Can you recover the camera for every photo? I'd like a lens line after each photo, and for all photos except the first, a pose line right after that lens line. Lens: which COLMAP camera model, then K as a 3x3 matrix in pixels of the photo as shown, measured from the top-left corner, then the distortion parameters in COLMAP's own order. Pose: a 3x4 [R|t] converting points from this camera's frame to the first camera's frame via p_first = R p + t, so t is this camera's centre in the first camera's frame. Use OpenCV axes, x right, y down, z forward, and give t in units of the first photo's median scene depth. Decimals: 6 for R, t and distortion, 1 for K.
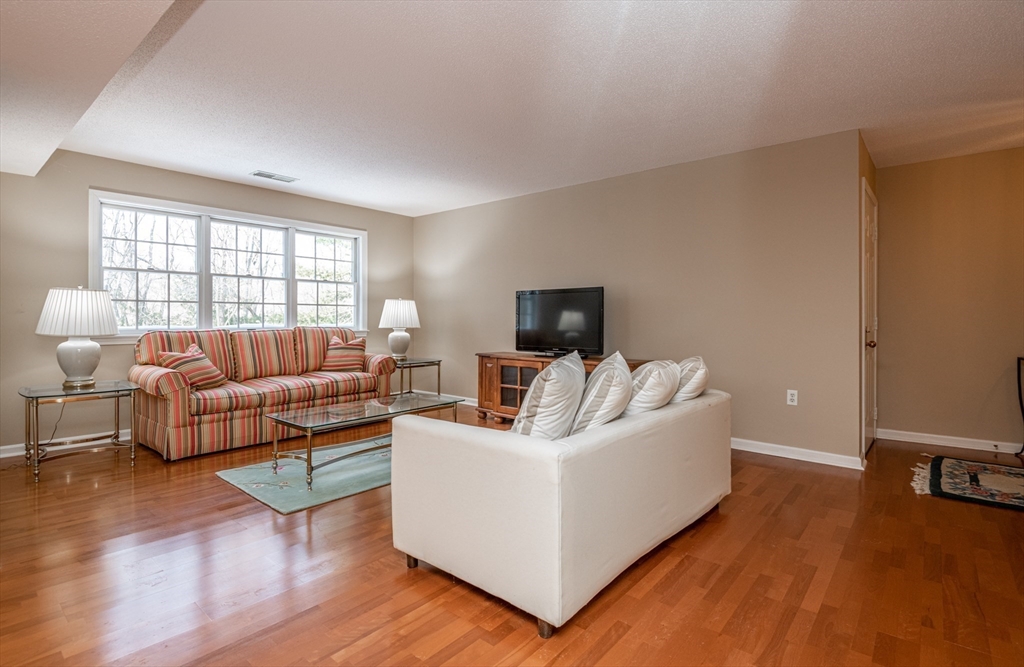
lens RADIAL K [[496.1, 0, 509.5], [0, 496.1, 316.5], [0, 0, 1]] dist [-0.007977, -0.001194]
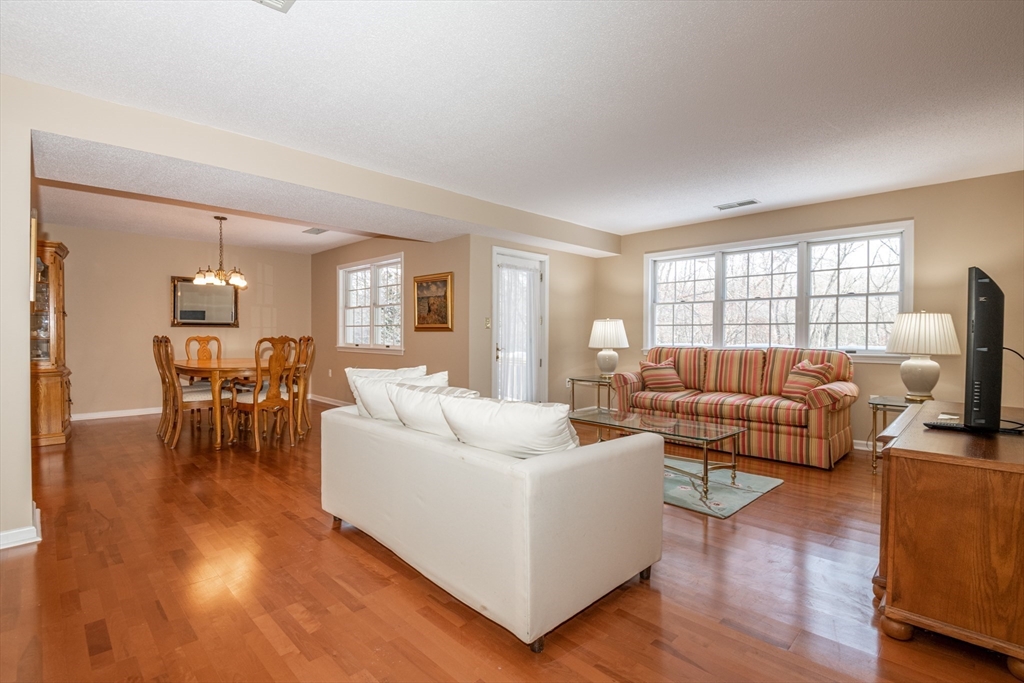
lens RADIAL K [[477.4, 0, 508.2], [0, 477.4, 340.6], [0, 0, 1]] dist [0.012596, -0.024761]
pose [[-0.088944, 0.008016, -0.996004, 0.611351], [-0.003470, 0.999959, 0.008358, 0.001308], [0.996031, 0.004199, -0.088912, 0.630878]]
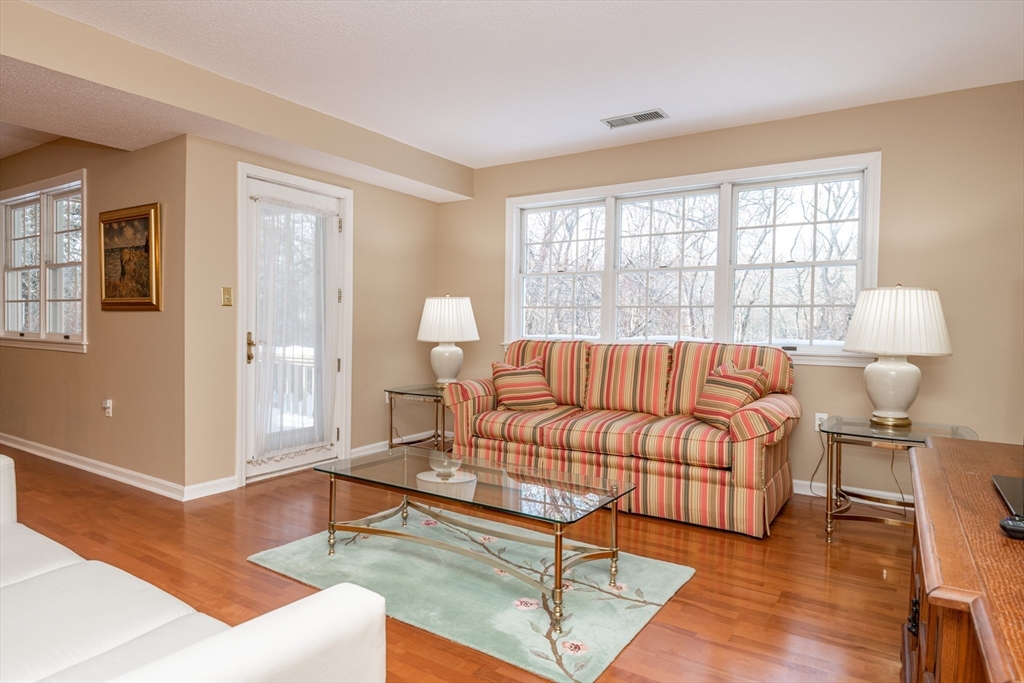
lens RADIAL K [[601.9, 0, 505.9], [0, 601.9, 341.0], [0, 0, 1]] dist [0.019120, -0.001501]
pose [[0.123189, 0.025608, -0.992053, 0.345398], [-0.012084, 0.999632, 0.024303, 0.004722], [0.992310, 0.008994, 0.123453, 0.755602]]
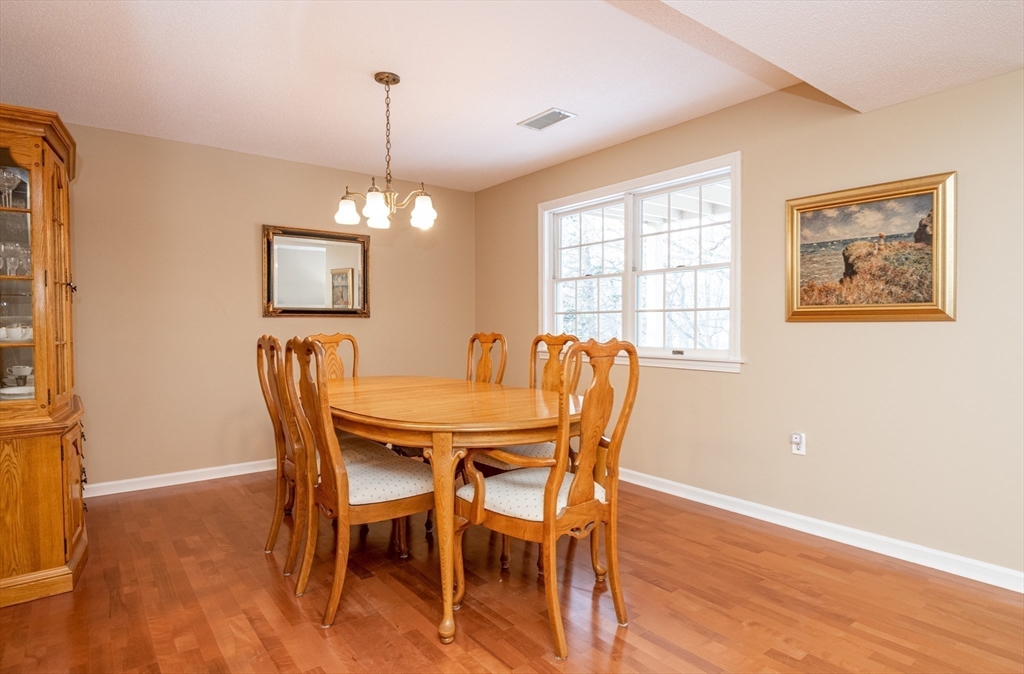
lens RADIAL K [[564.5, 0, 517.5], [0, 564.5, 336.9], [0, 0, 1]] dist [0.026813, -0.027823]
pose [[-0.203750, 0.016956, -0.978876, 0.107030], [0.003341, 0.999856, 0.016624, -0.005138], [0.979017, 0.000117, -0.203777, 0.098497]]
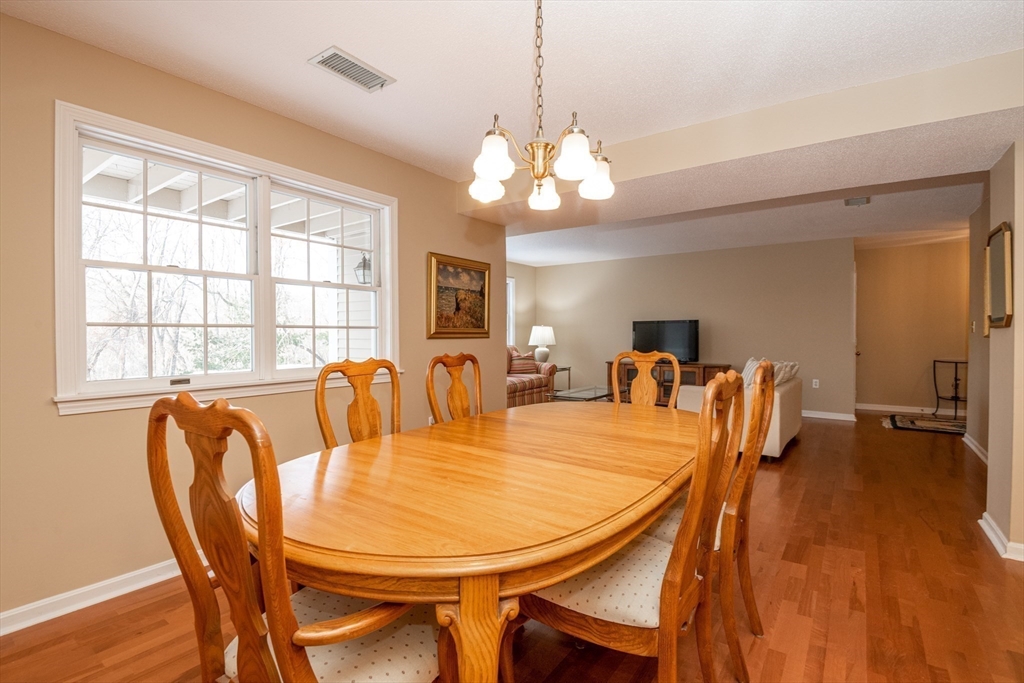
lens RADIAL K [[477.4, 0, 508.2], [0, 477.4, 340.6], [0, 0, 1]] dist [0.012596, -0.024761]
pose [[0.997474, -0.005936, 0.070786, -0.541298], [0.004672, 0.999827, 0.018004, -0.021567], [-0.070881, -0.017628, 0.997329, -0.523216]]
